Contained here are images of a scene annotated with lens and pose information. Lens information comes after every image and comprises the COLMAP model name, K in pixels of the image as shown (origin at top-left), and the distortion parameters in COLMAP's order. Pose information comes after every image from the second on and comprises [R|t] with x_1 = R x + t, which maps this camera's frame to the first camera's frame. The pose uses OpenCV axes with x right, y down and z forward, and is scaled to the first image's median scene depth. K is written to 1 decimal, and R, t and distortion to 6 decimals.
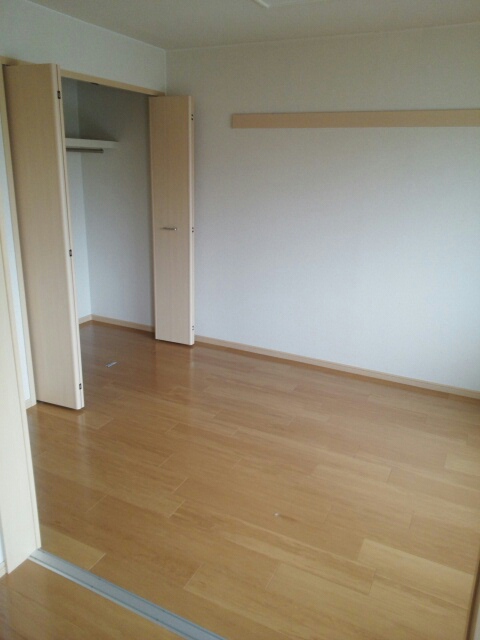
lens RADIAL K [[503.5, 0, 239.0], [0, 503.5, 315.2], [0, 0, 1]] dist [0.011062, 0.003367]
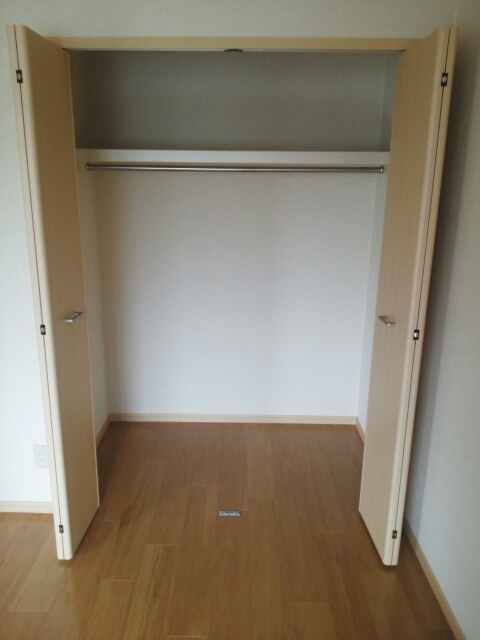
lens RADIAL K [[503.5, 0, 239.8], [0, 503.5, 321.1], [0, 0, 1]] dist [0.011062, 0.003367]
pose [[0.445365, 0.211622, -0.869981, 0.240933], [-0.252125, 0.961989, 0.104934, -0.198223], [0.859118, 0.172610, 0.481791, 0.684984]]
